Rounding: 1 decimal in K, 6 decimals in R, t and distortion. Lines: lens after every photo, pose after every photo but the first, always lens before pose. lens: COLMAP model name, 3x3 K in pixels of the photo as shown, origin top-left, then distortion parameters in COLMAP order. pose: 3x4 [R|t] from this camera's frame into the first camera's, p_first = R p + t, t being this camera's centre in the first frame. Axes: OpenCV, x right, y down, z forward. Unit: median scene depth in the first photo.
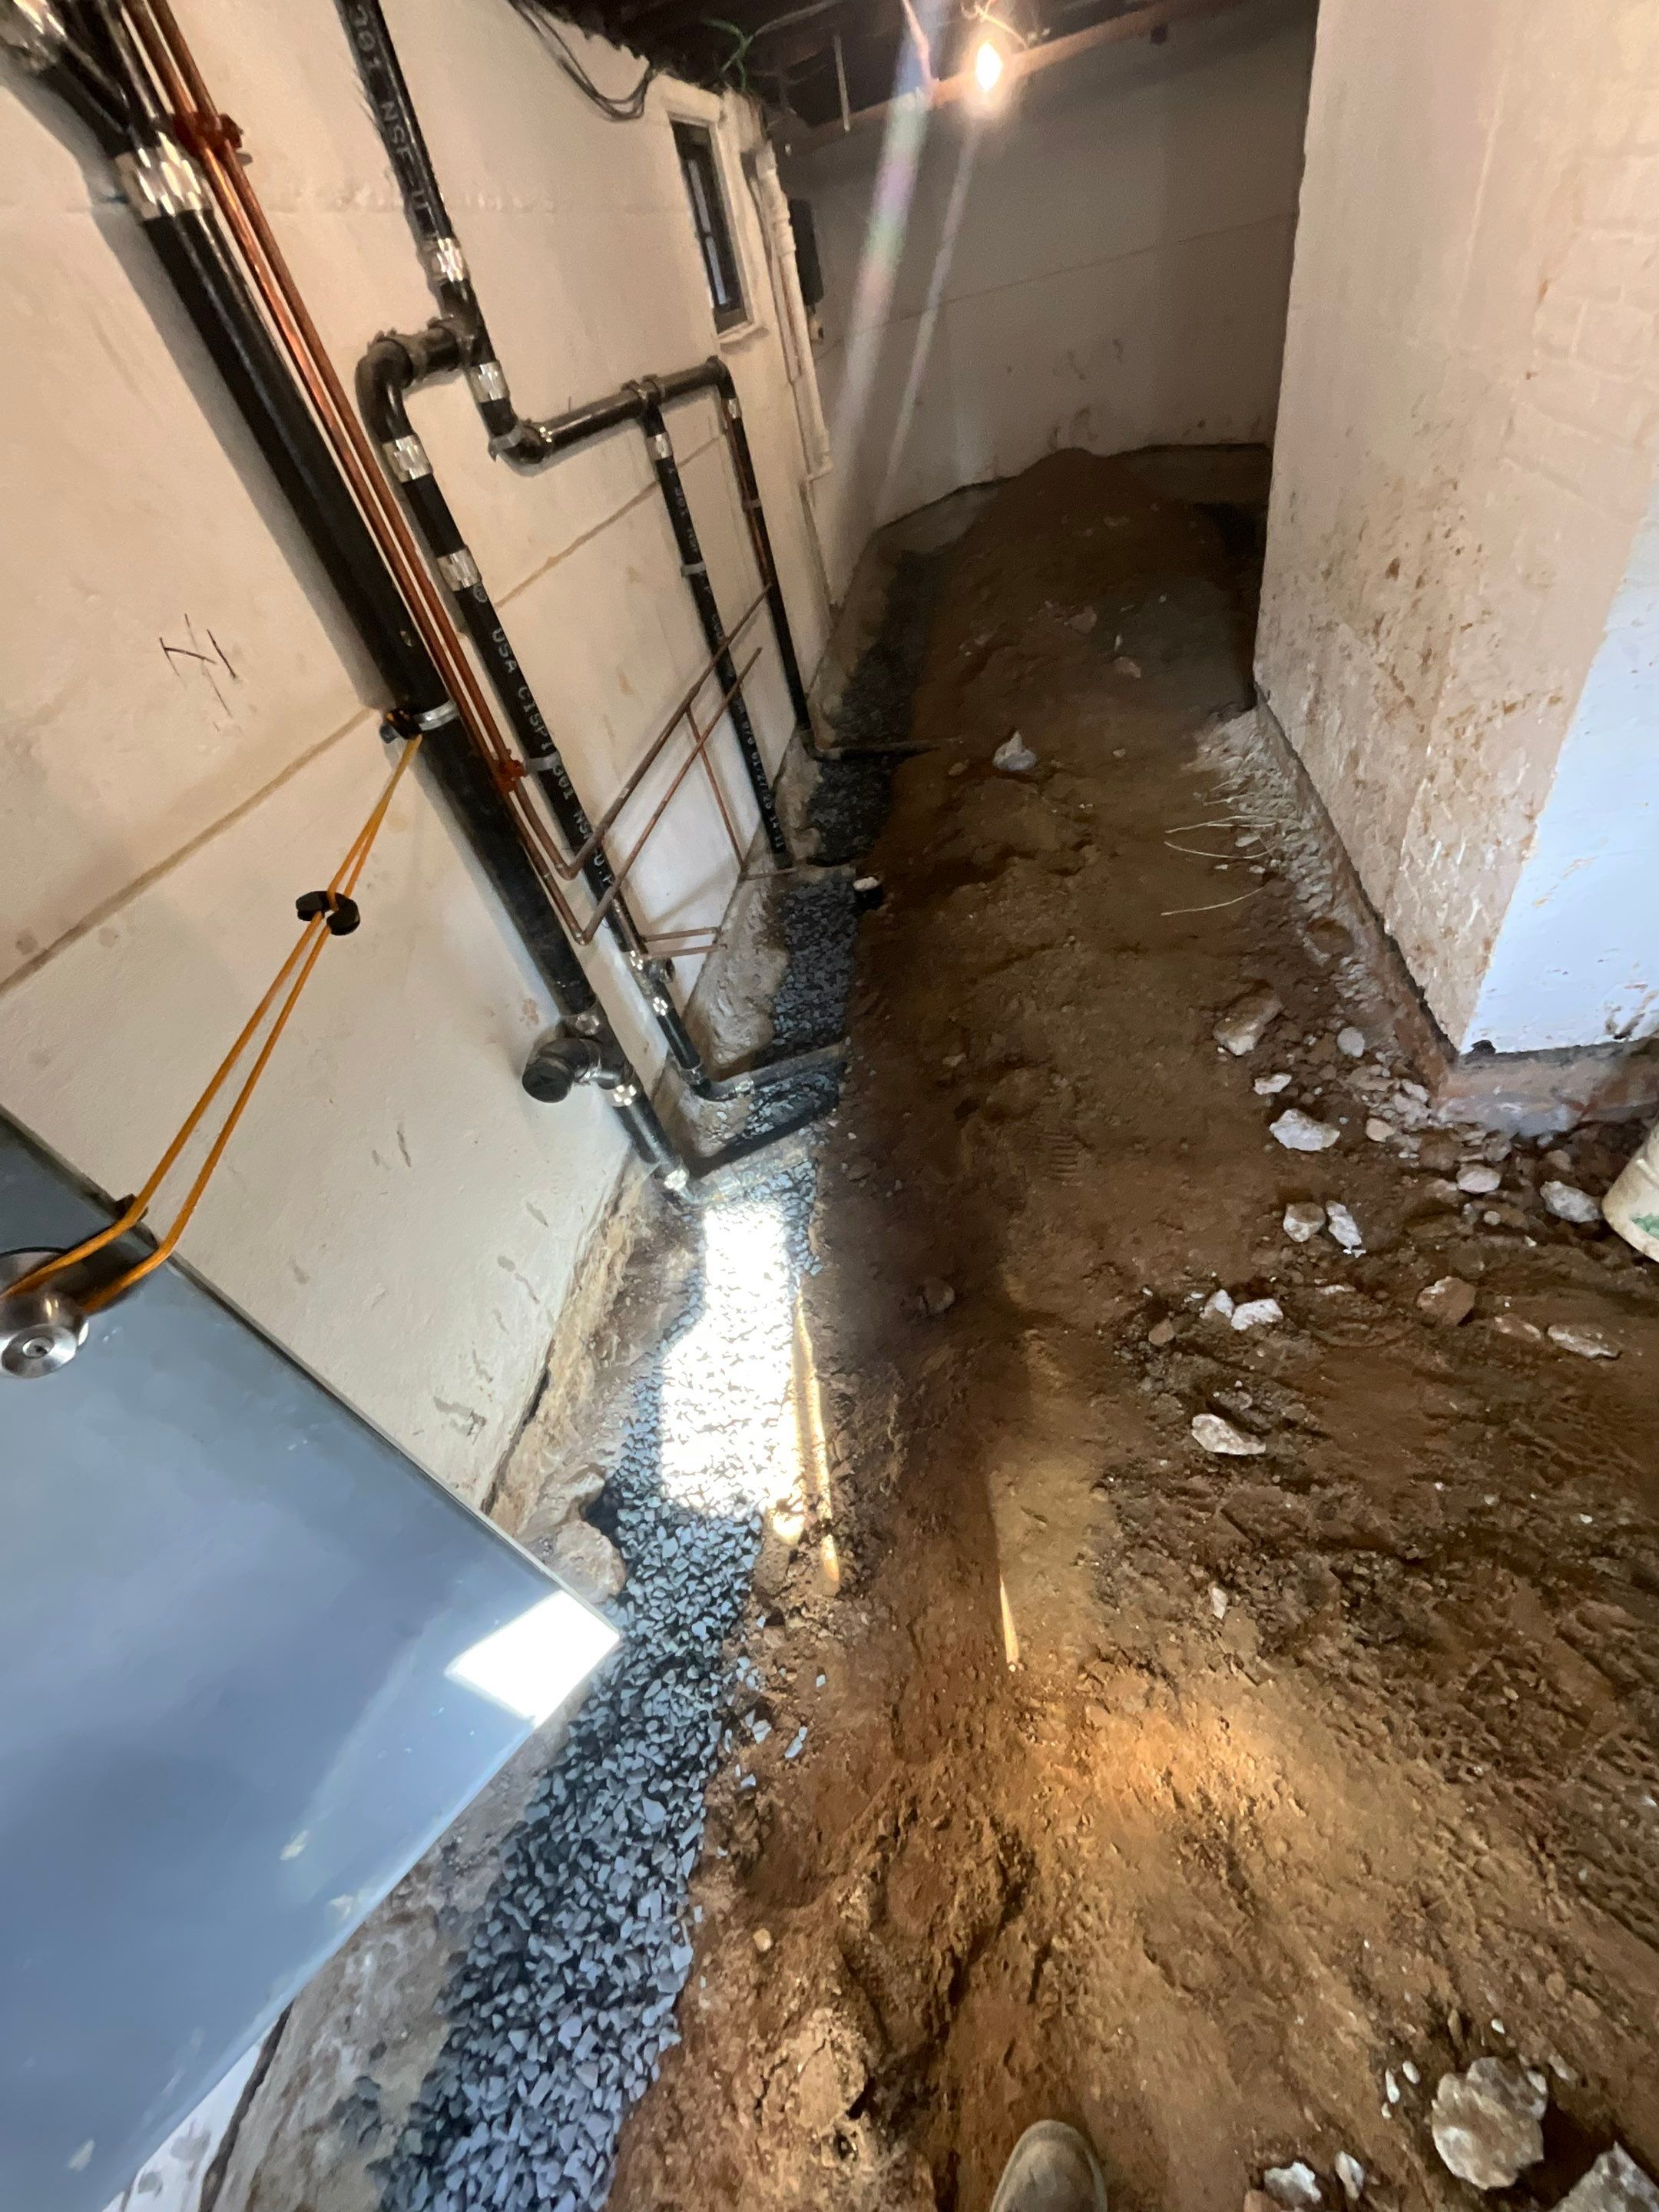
lens RADIAL K [[895.7, 0, 823.0], [0, 895.7, 1105.4], [0, 0, 1]] dist [0.000937, -0.000144]
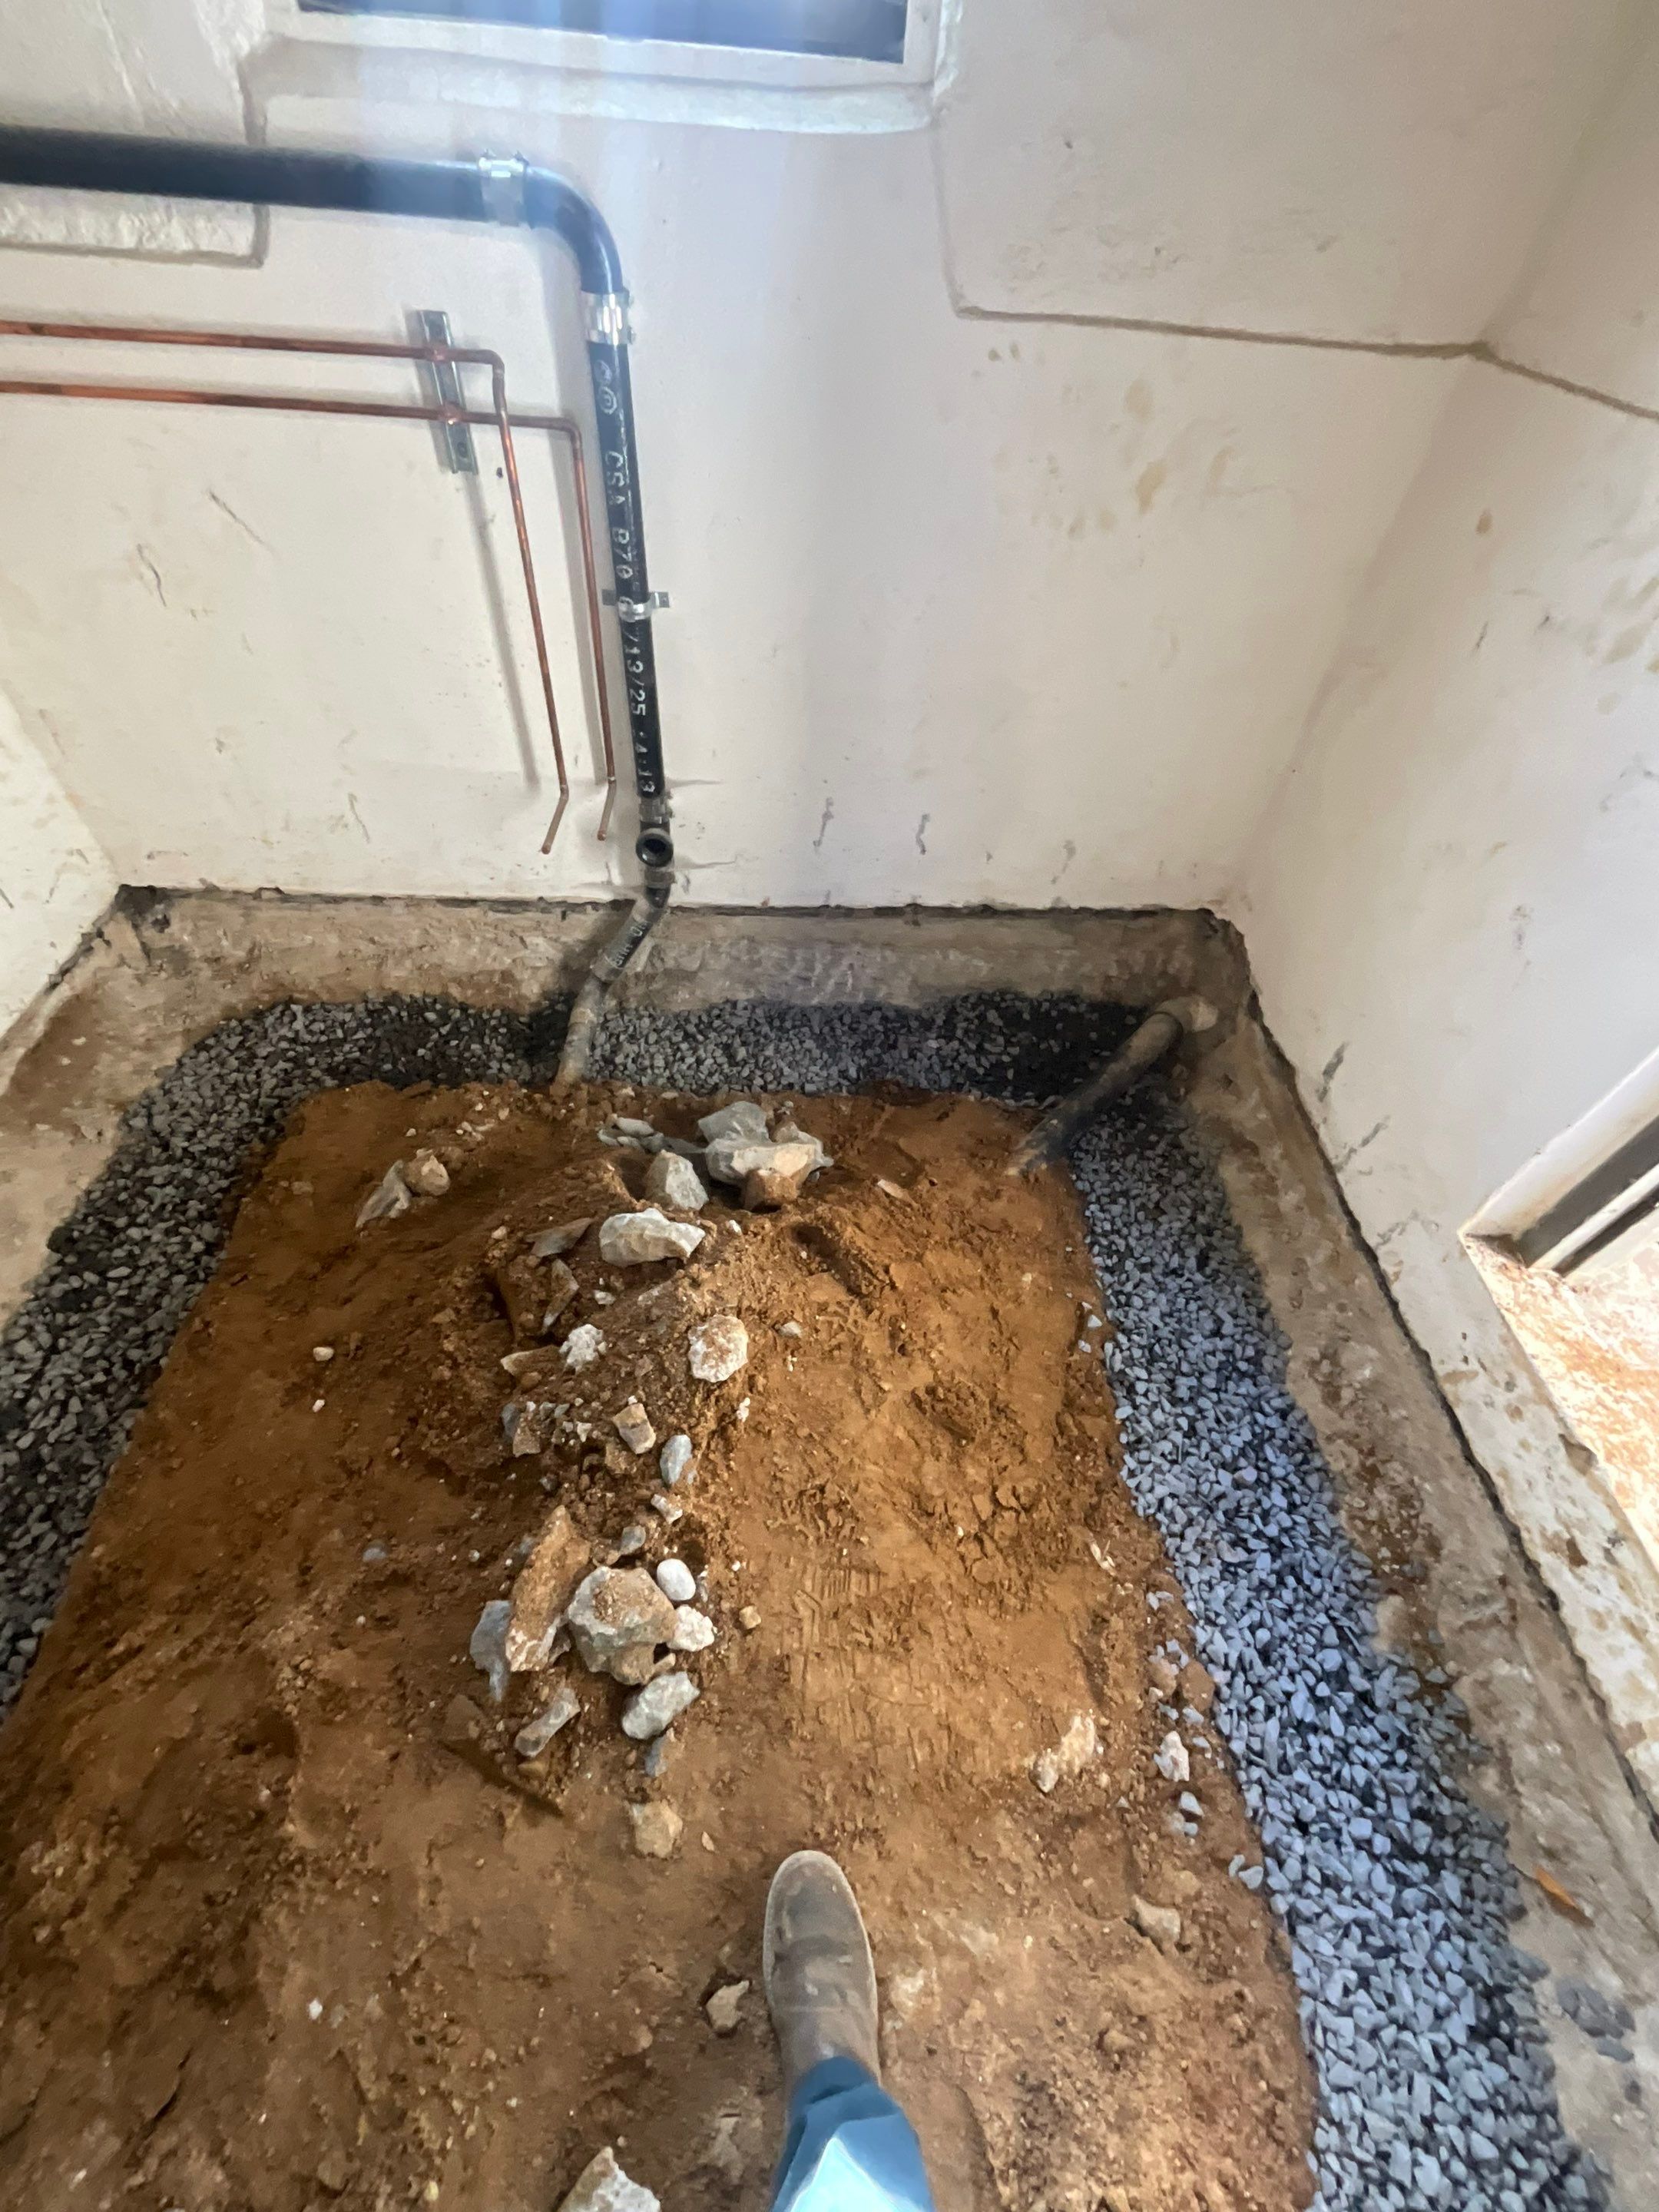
lens RADIAL K [[895.4, 0, 830.4], [0, 895.4, 1108.2], [0, 0, 1]] dist [-0.000268, 0.001195]
pose [[-0.974256, 0.225155, 0.011458, 0.024487], [-0.001220, -0.056087, 0.998425, 0.275414], [0.225443, 0.972707, 0.054918, -0.127935]]
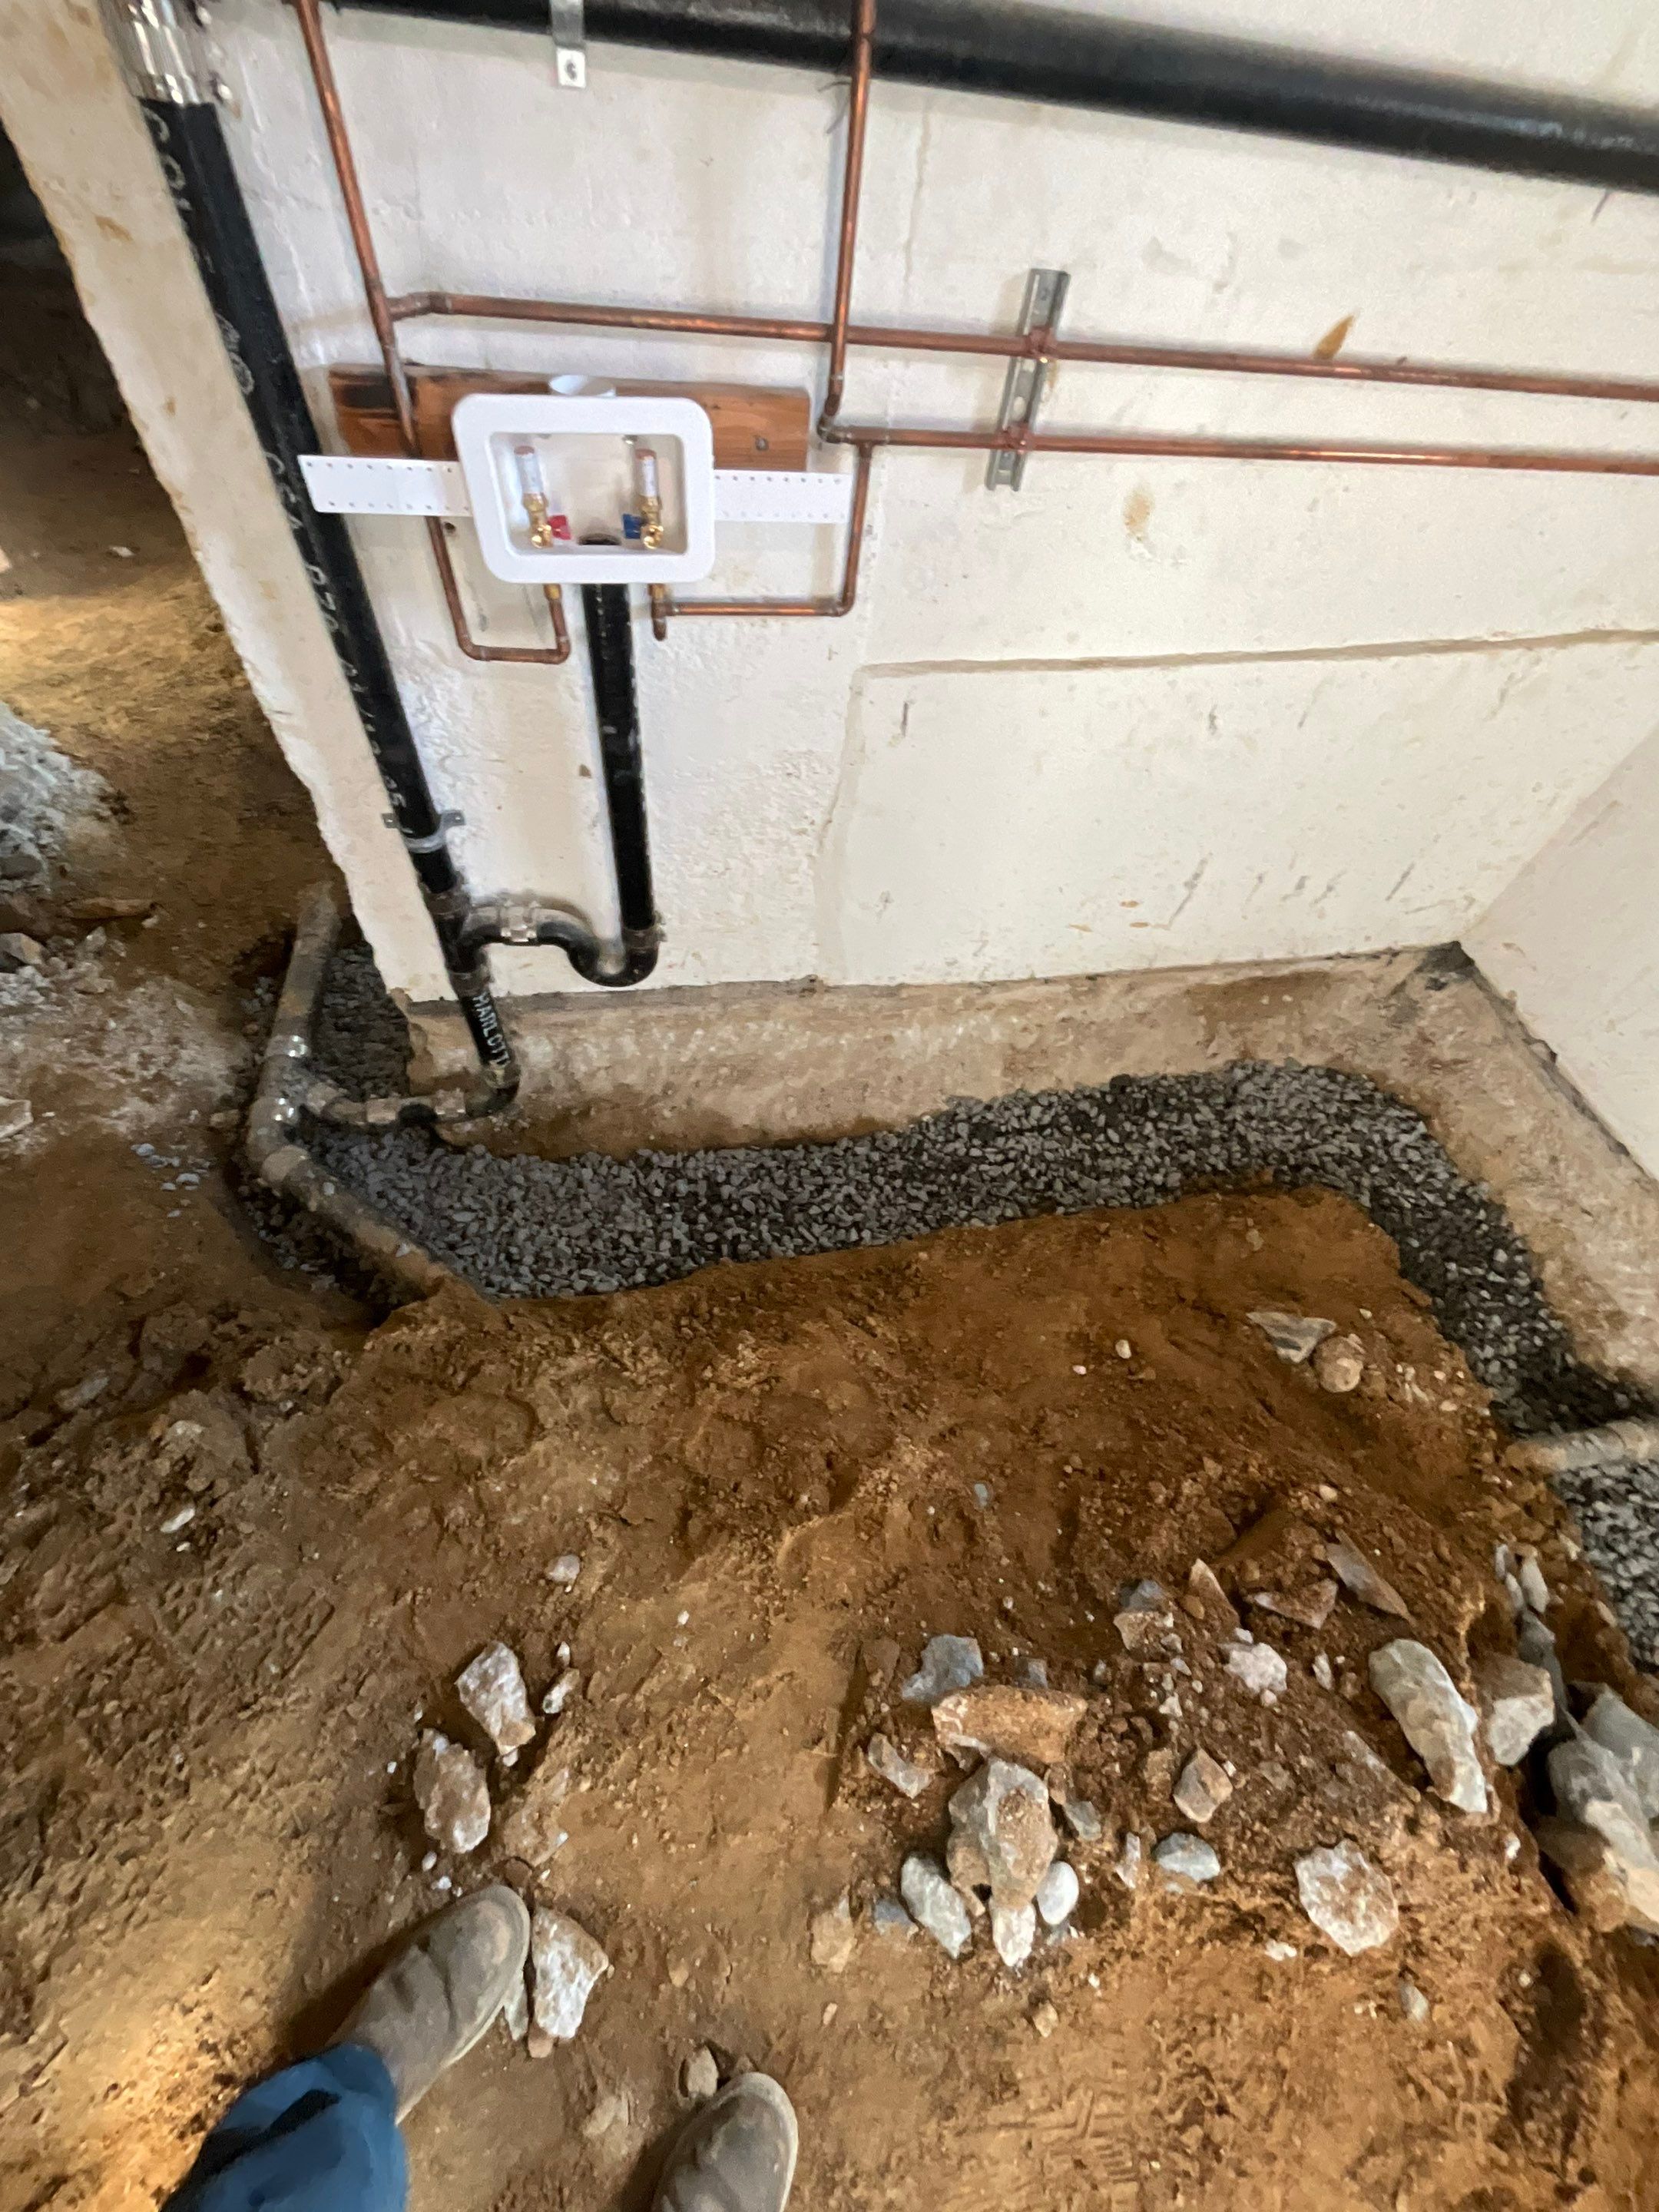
lens RADIAL K [[888.5, 0, 824.8], [0, 888.5, 1101.8], [0, 0, 1]] dist [0.002338, -0.000364]
pose [[-0.322684, -0.640676, 0.696713, 0.269177], [0.631548, 0.402531, 0.662658, 0.242416], [-0.704998, 0.653837, 0.274727, -0.165547]]
